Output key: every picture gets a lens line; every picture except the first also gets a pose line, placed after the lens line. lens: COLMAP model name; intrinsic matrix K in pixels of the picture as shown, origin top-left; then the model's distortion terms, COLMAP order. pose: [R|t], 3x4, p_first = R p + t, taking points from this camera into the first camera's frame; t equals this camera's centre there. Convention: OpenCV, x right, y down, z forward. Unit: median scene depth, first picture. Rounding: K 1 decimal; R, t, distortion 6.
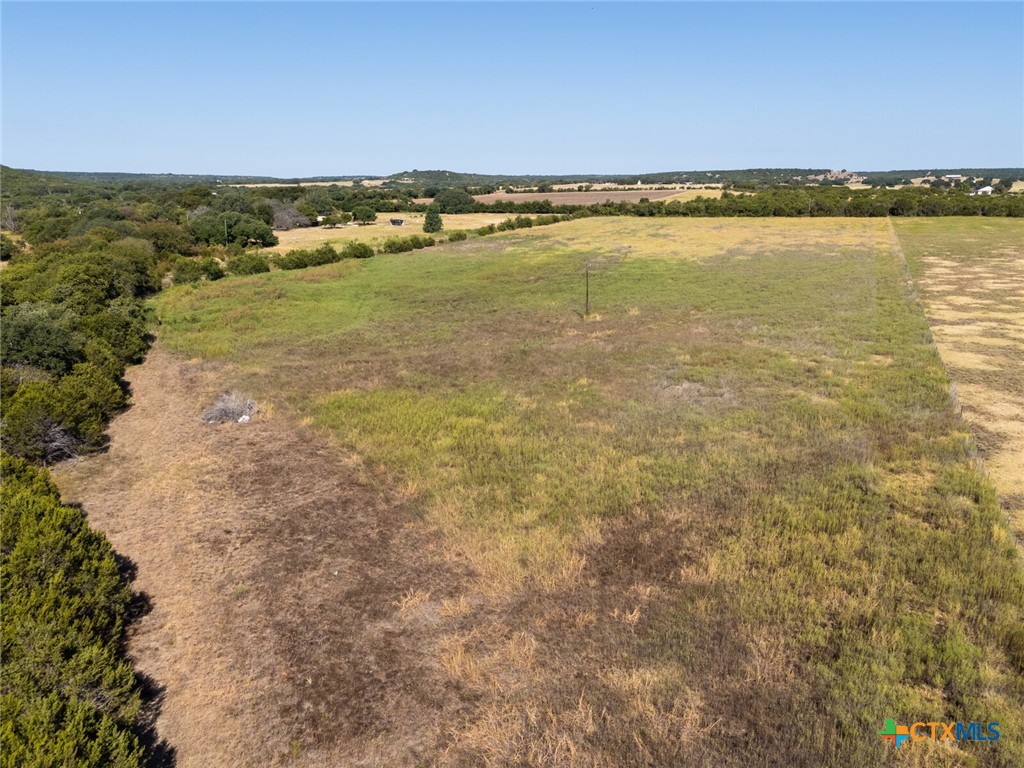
lens RADIAL K [[743.2, 0, 512.0], [0, 743.2, 384.0], [0, 0, 1]] dist [0.059896, -0.064902]
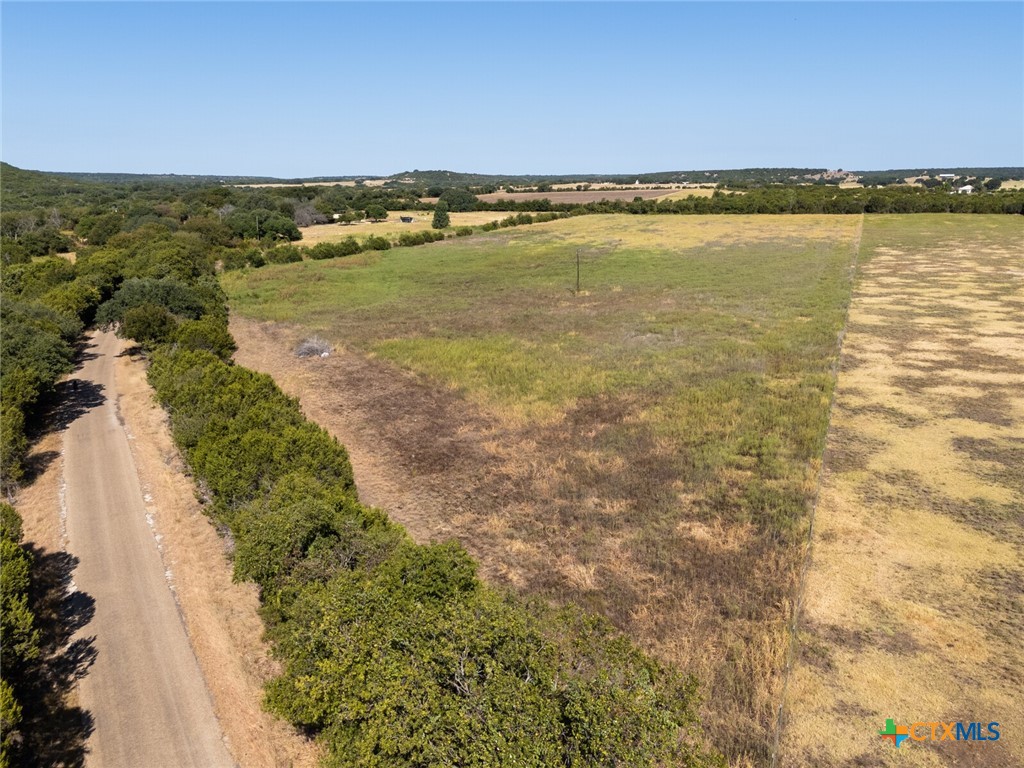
lens RADIAL K [[743.2, 0, 512.0], [0, 743.2, 384.0], [0, 0, 1]] dist [0.059896, -0.064902]
pose [[0.999999, -0.001460, -0.000239, -0.005036], [0.001460, 0.999999, 0.000299, 0.041440], [0.000238, -0.000300, 1.000000, -0.155055]]
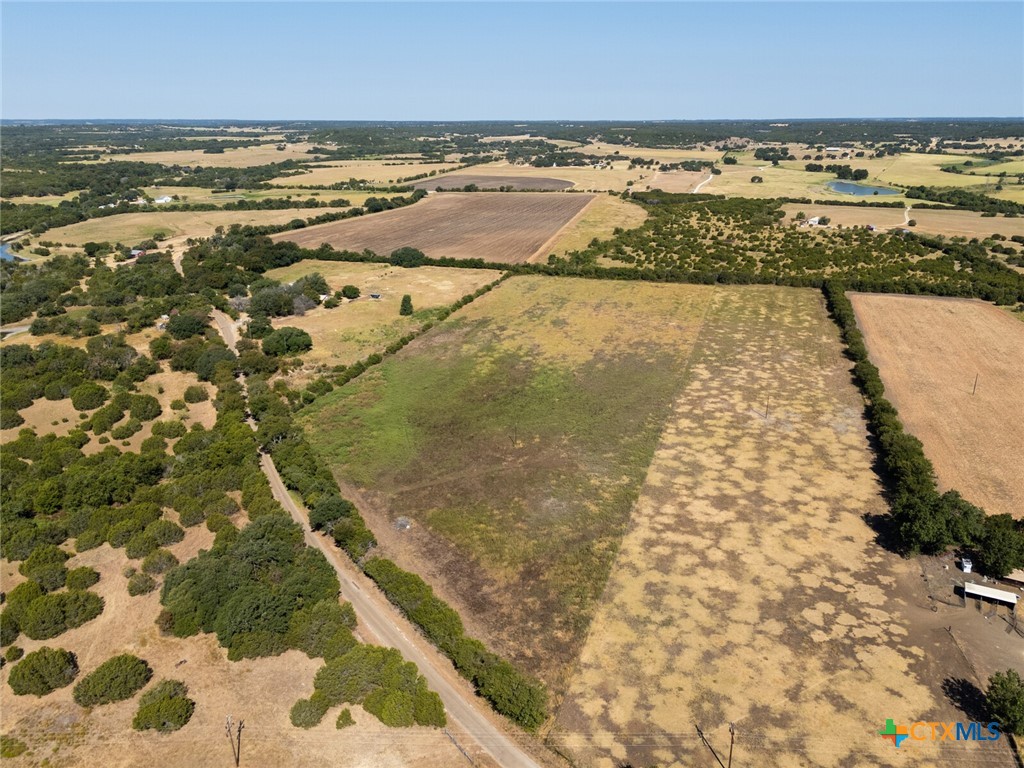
lens RADIAL K [[743.2, 0, 512.0], [0, 743.2, 384.0], [0, 0, 1]] dist [0.059896, -0.064902]
pose [[0.994534, -0.036287, 0.097909, -0.086382], [0.028297, 0.996248, 0.081793, -0.321733], [-0.100510, -0.078575, 0.991828, -0.844862]]
